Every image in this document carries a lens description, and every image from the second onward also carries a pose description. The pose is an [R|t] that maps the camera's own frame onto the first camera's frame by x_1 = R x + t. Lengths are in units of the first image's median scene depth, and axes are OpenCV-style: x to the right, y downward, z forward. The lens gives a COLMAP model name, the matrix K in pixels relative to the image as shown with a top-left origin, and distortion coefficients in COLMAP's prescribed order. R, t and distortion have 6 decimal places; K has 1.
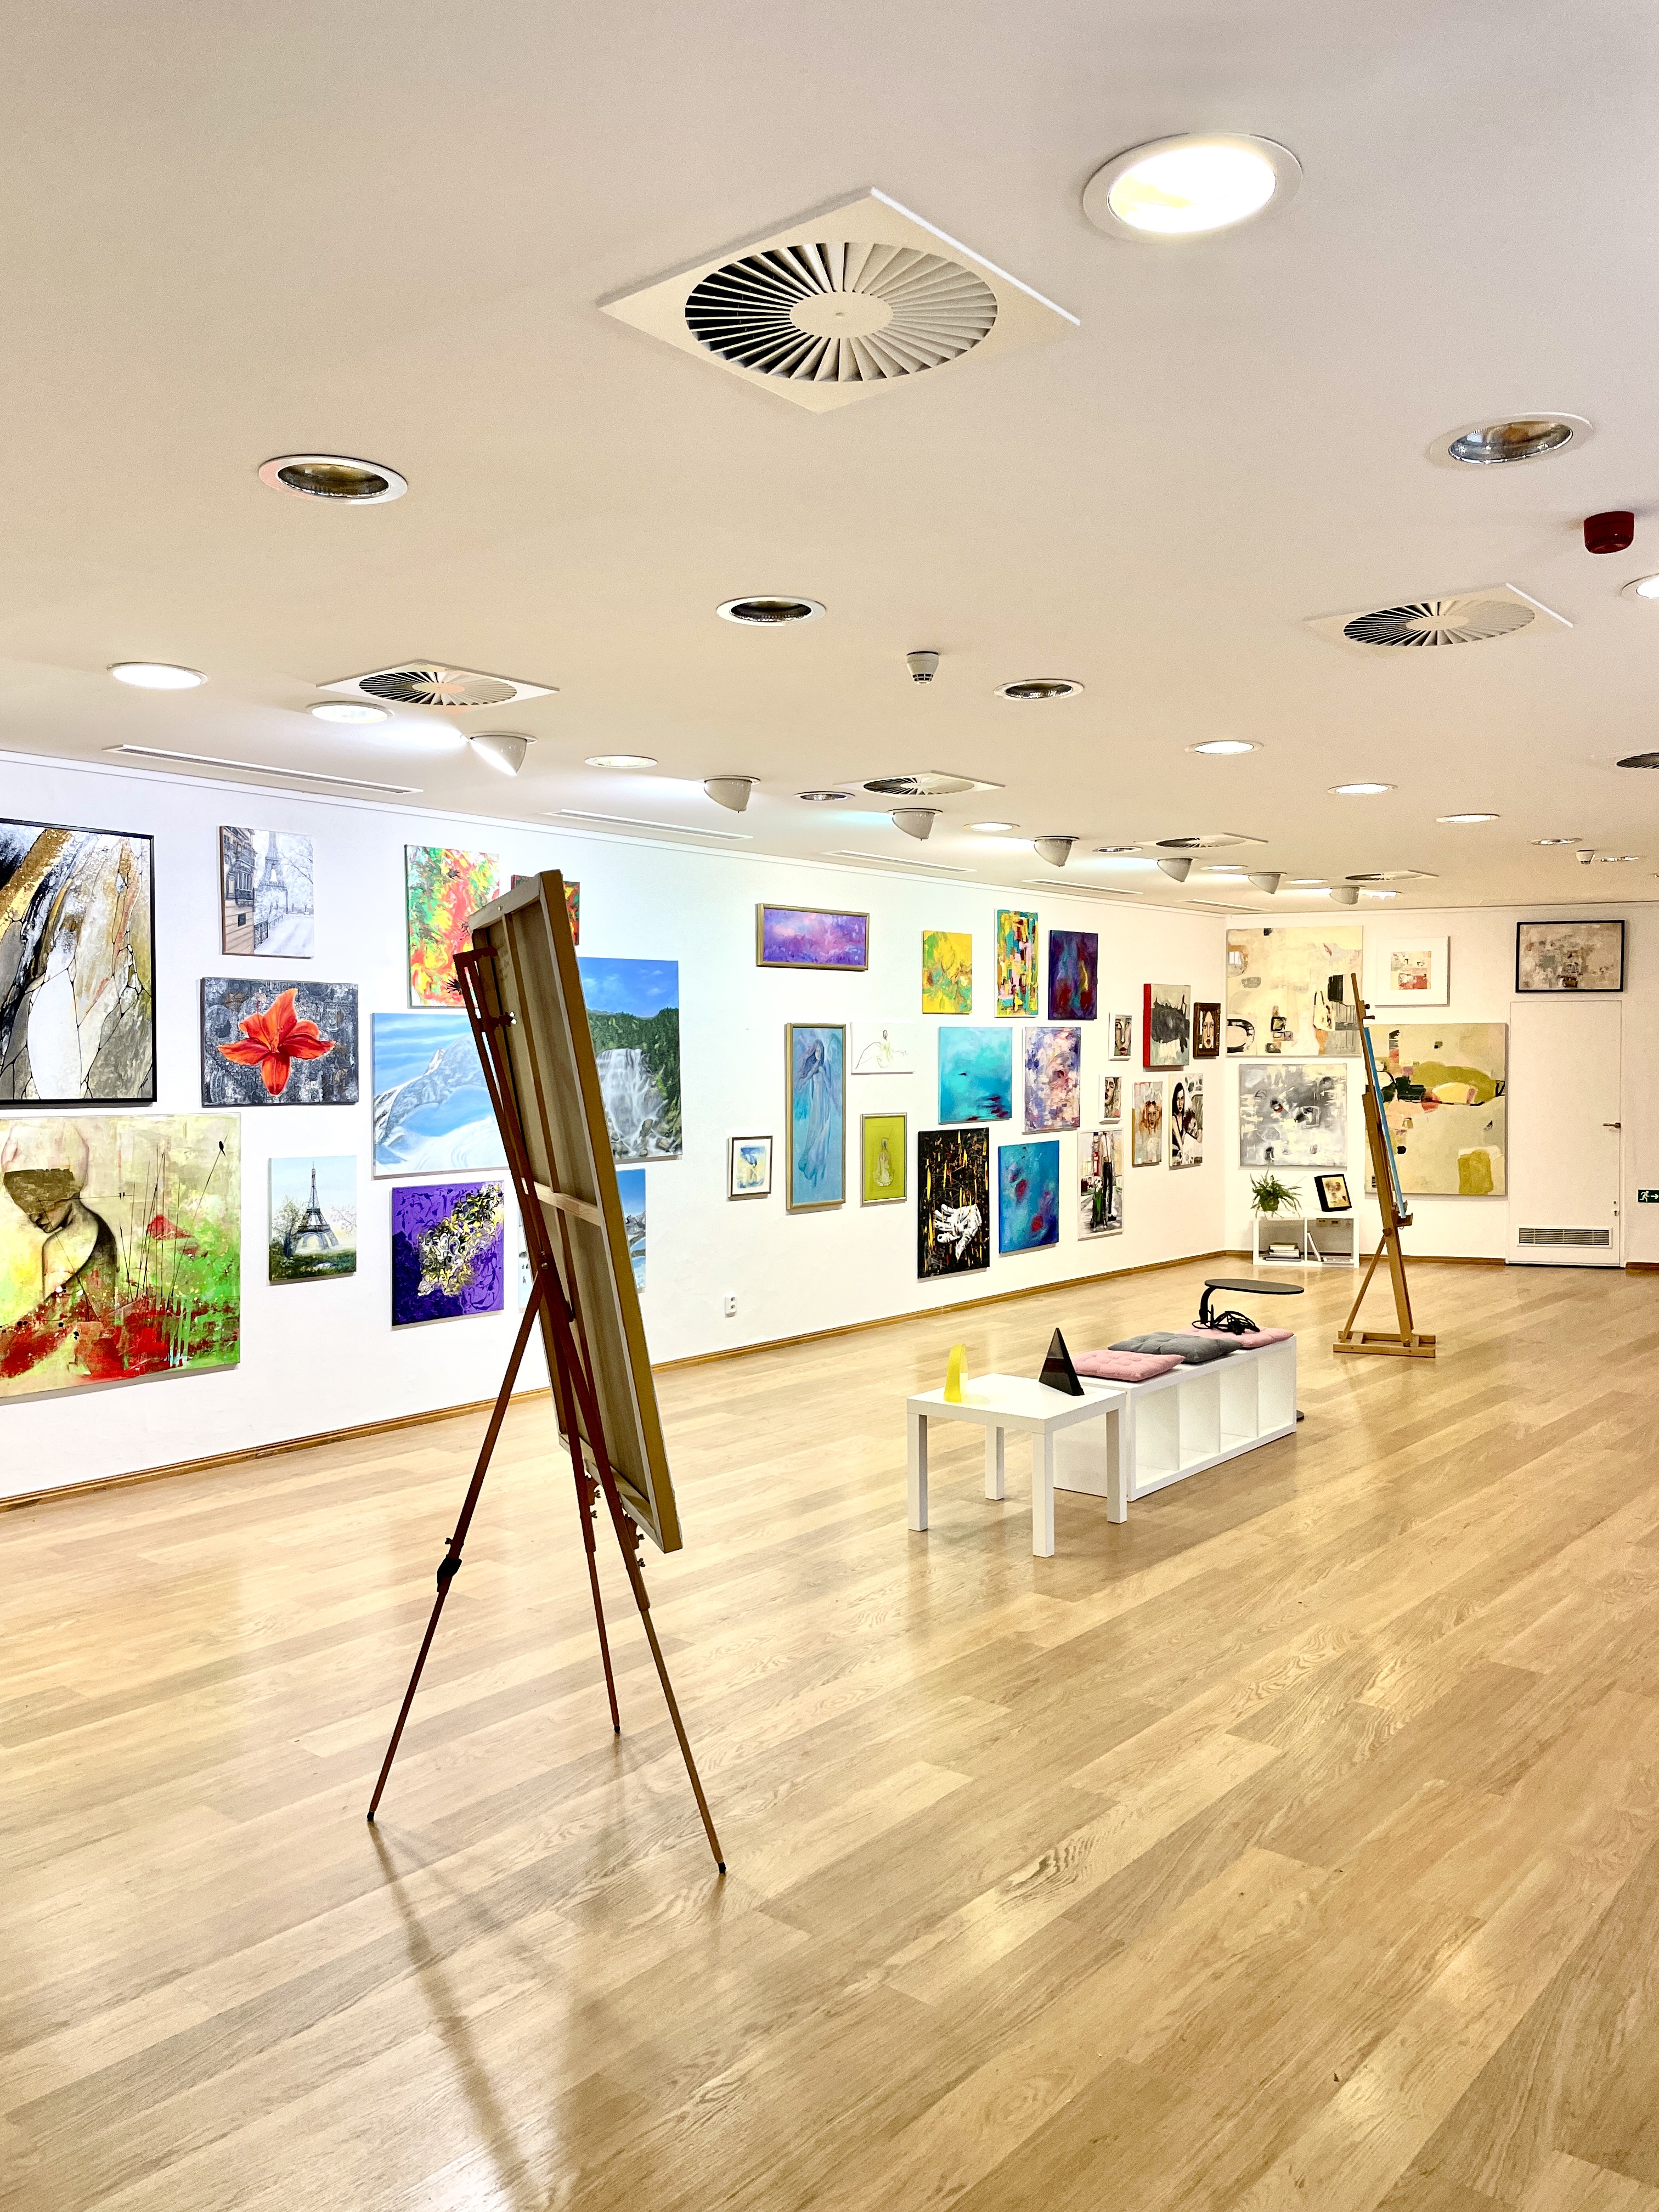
lens RADIAL K [[1654.8, 0, 842.0], [0, 1654.8, 1109.2], [0, 0, 1]] dist [0.045376, -0.002466]
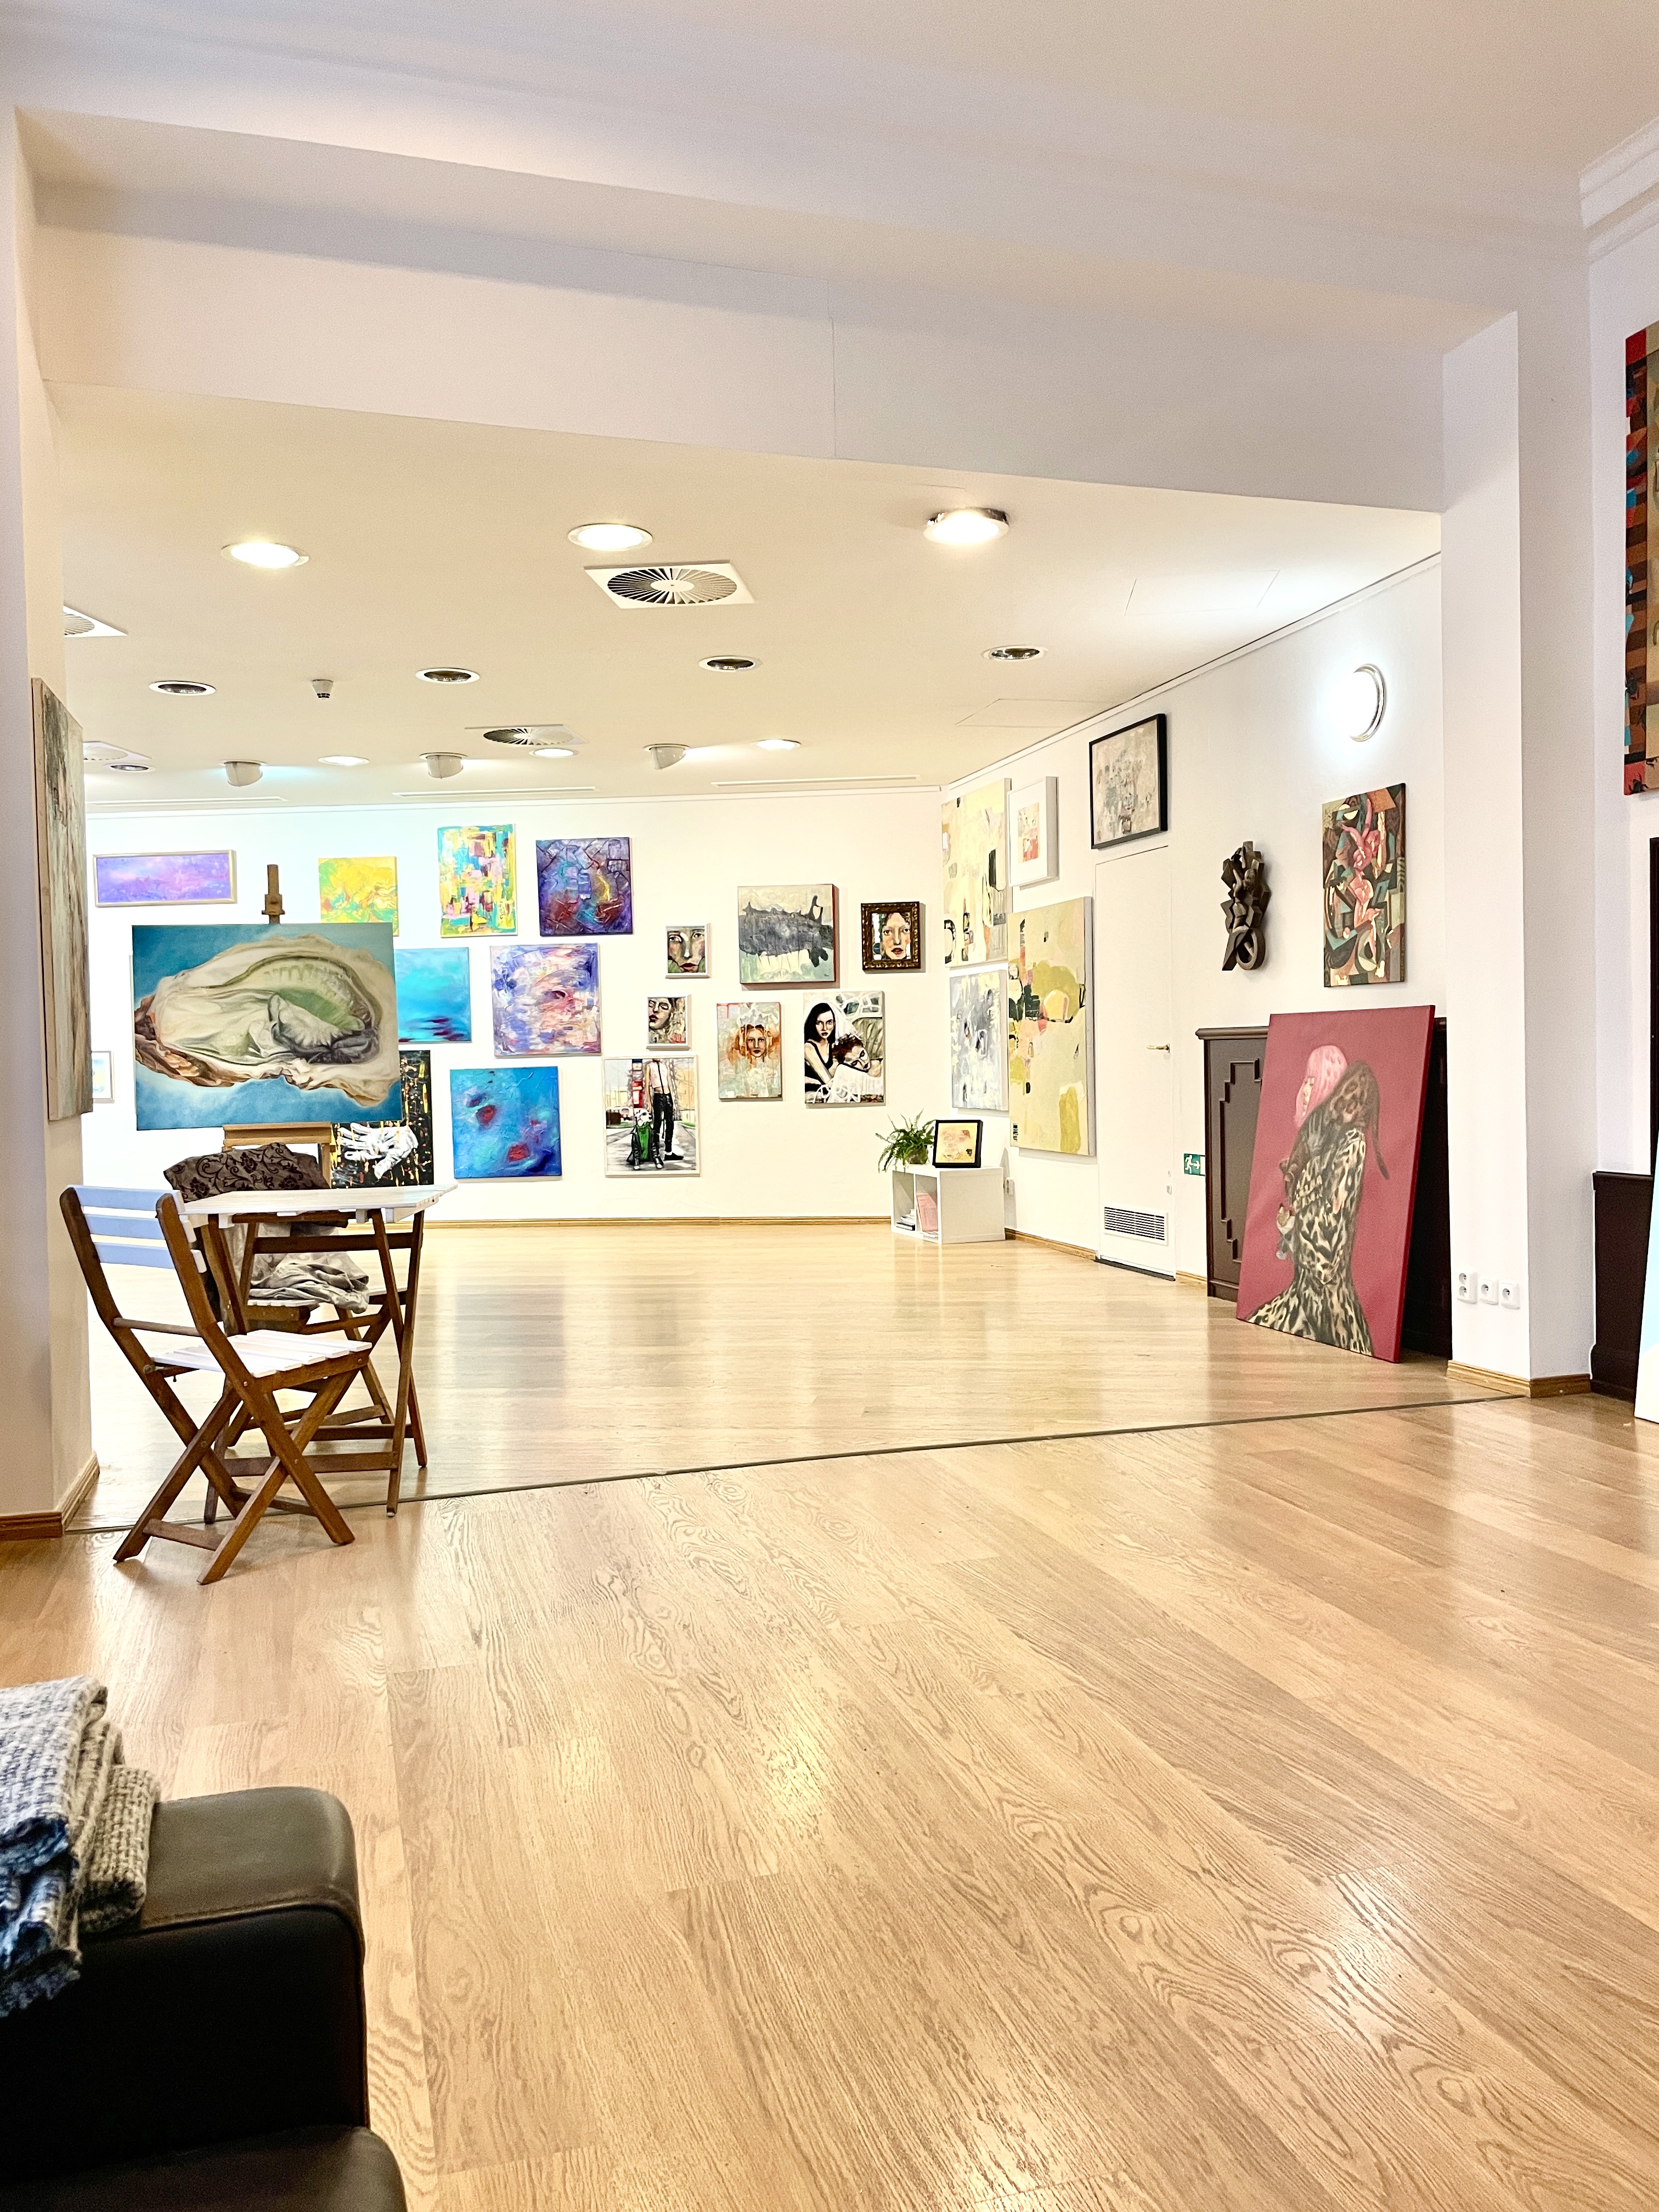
lens RADIAL K [[1654.8, 0, 839.9], [0, 1654.8, 1113.0], [0, 0, 1]] dist [0.045376, -0.002466]
pose [[0.569644, 0.021364, -0.821614, 0.966606], [-0.011281, 0.999771, 0.018175, 0.025901], [0.821814, -0.001085, 0.569755, 0.588126]]
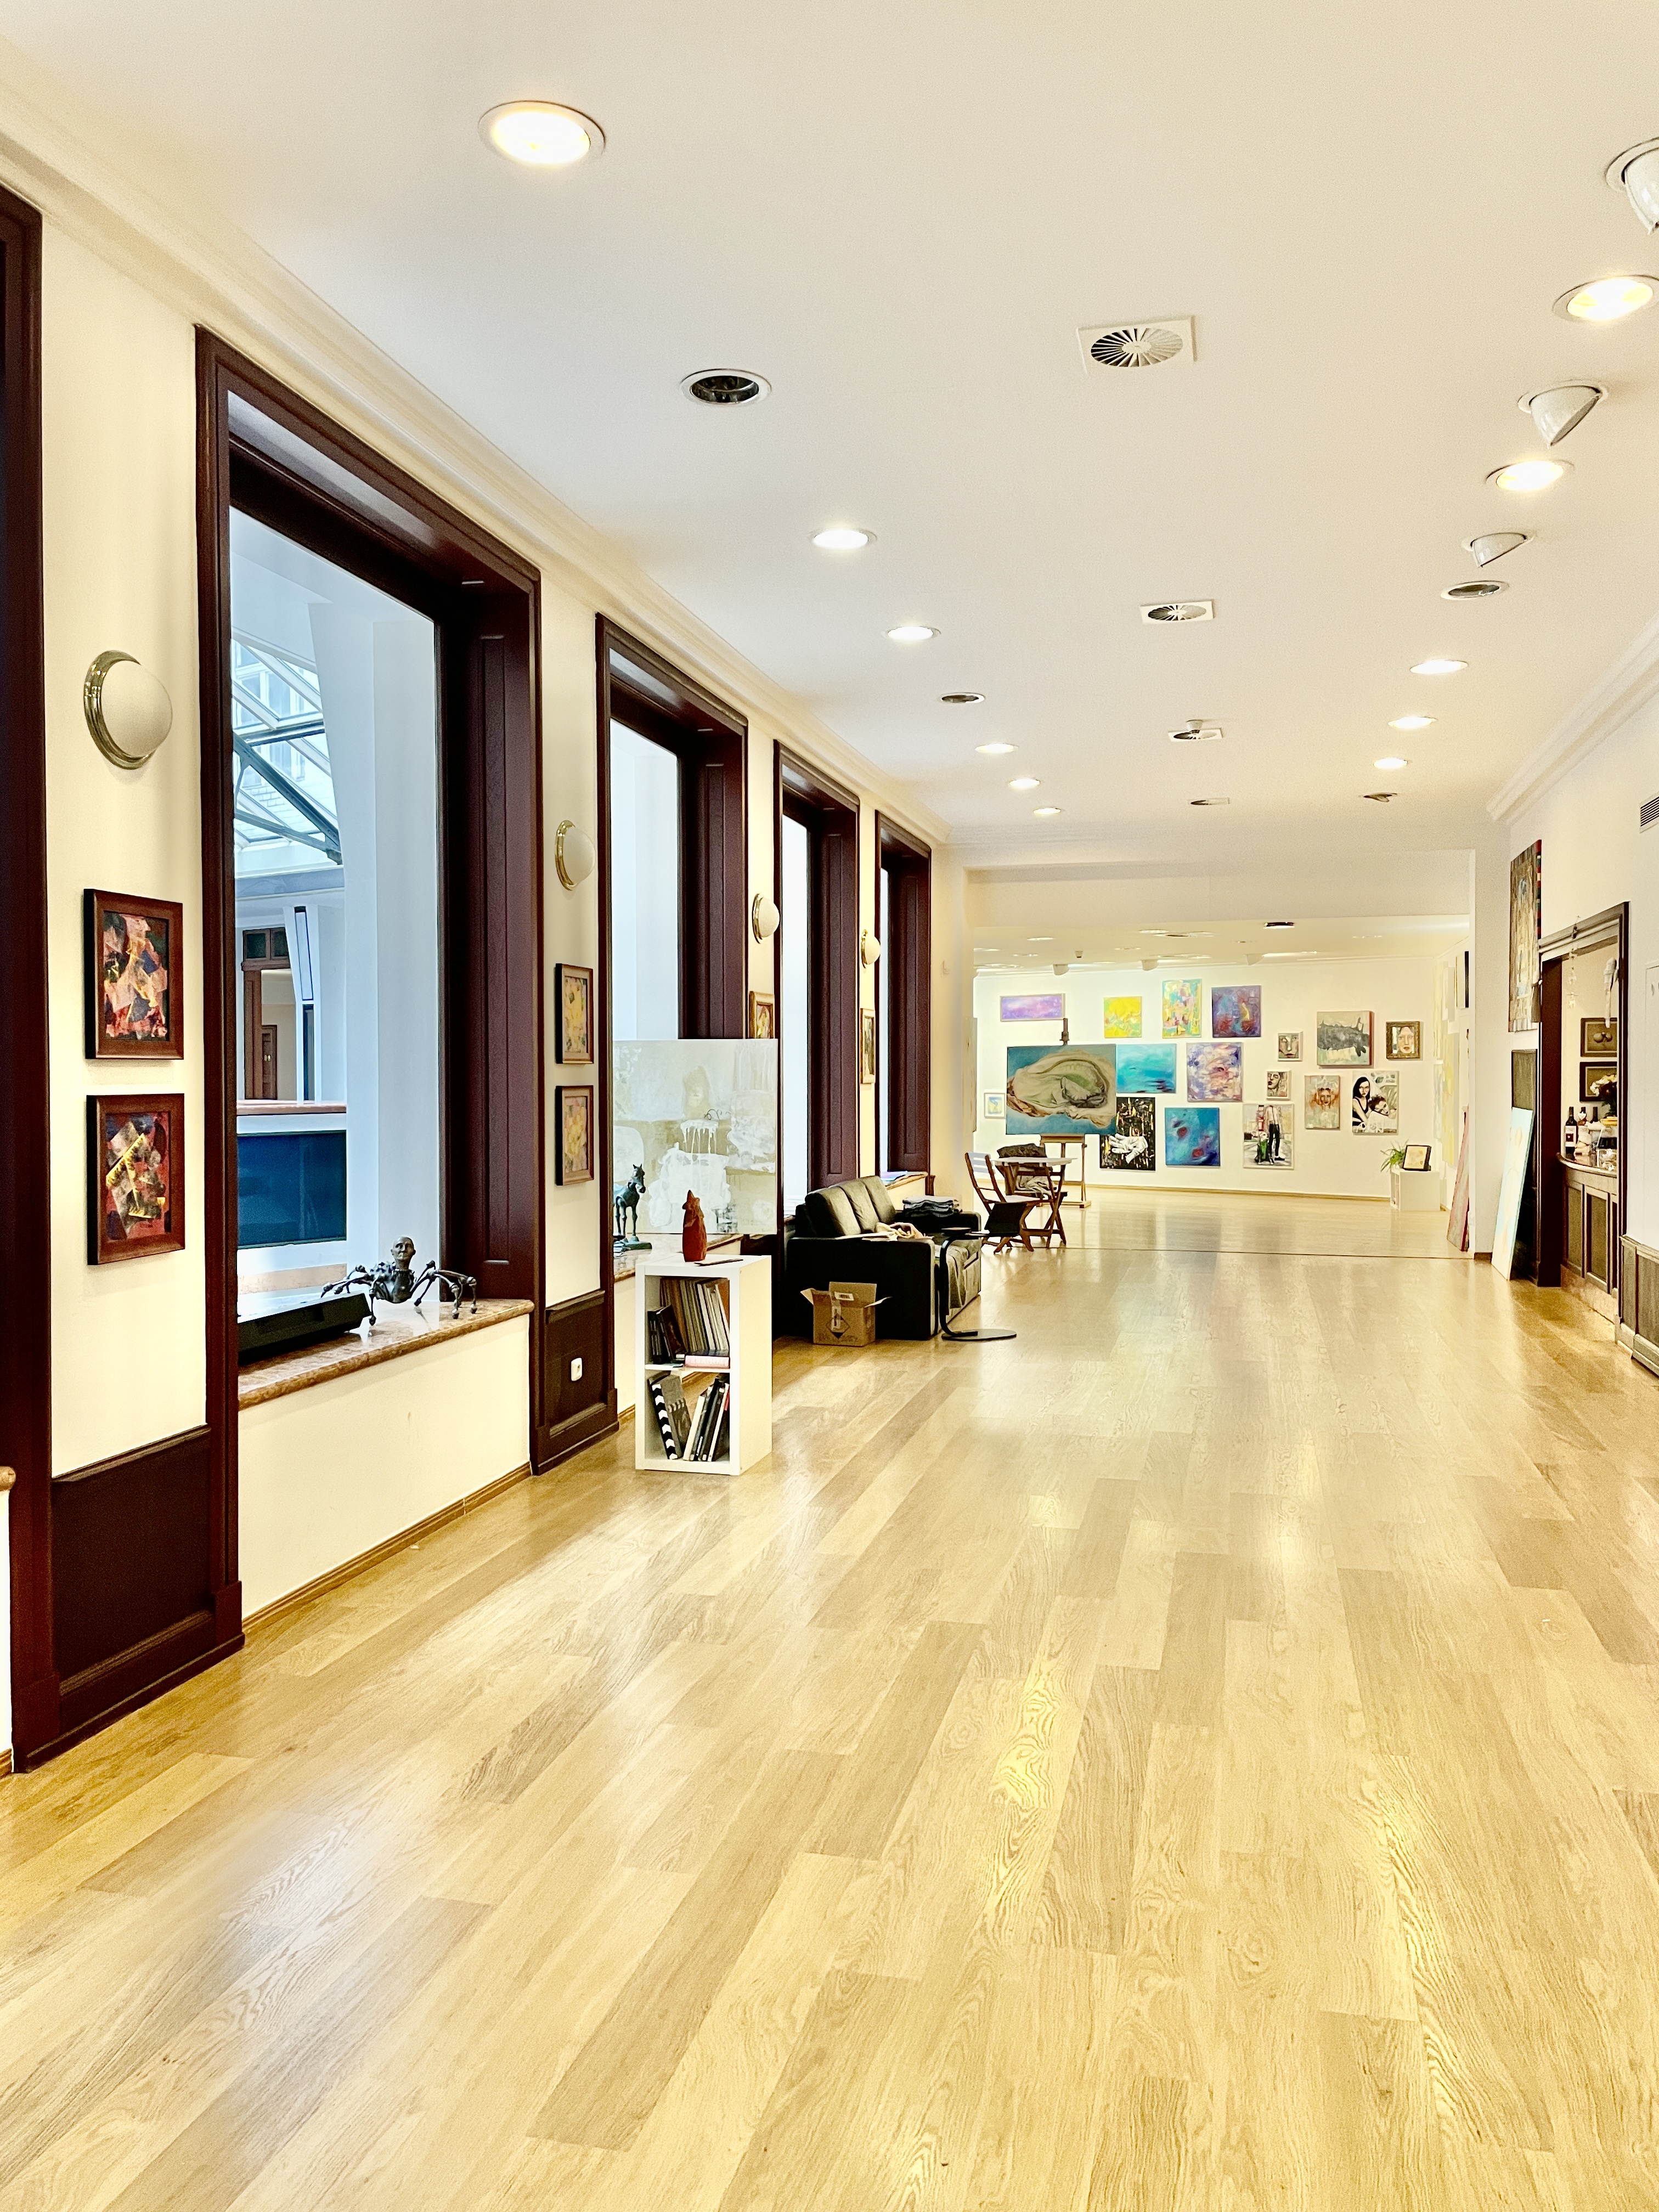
lens RADIAL K [[1654.8, 0, 826.5], [0, 1654.8, 1106.5], [0, 0, 1]] dist [0.045376, -0.002466]
pose [[0.060020, 0.026185, -0.997854, 1.806289], [-0.031787, 0.999199, 0.024309, -0.011197], [0.997691, 0.030259, 0.060804, 0.473375]]
